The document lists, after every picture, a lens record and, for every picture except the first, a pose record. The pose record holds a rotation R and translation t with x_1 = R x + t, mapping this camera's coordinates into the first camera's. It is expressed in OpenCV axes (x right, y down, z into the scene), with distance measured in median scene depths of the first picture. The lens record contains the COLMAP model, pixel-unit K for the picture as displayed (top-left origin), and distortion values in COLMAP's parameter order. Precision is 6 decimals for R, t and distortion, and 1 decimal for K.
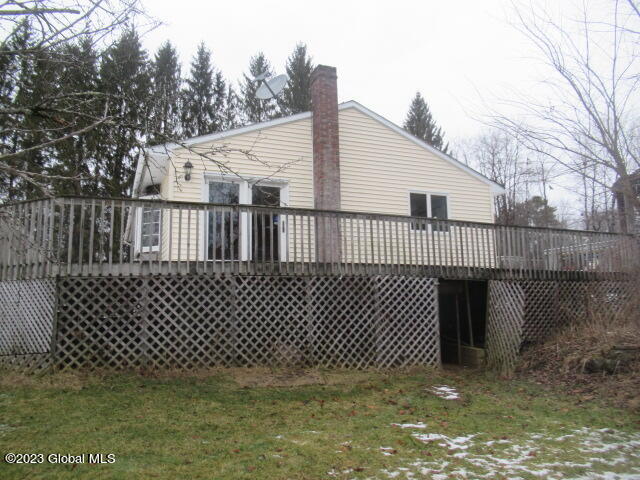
lens RADIAL K [[479.2, 0, 317.3], [0, 479.2, 239.5], [0, 0, 1]] dist [-0.000386, -0.001833]
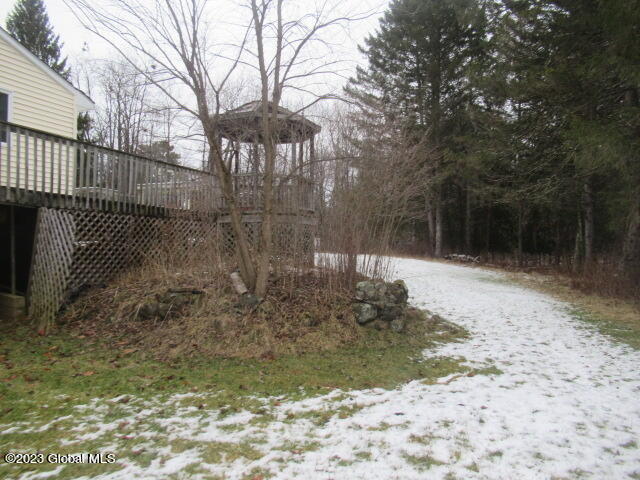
lens RADIAL K [[479.2, 0, 320.5], [0, 479.2, 241.6], [0, 0, 1]] dist [-0.000386, -0.001833]
pose [[0.730449, 0.031124, 0.682258, 0.166629], [-0.116712, 0.989955, 0.079794, 0.025906], [-0.672921, -0.137913, 0.726744, 0.140195]]
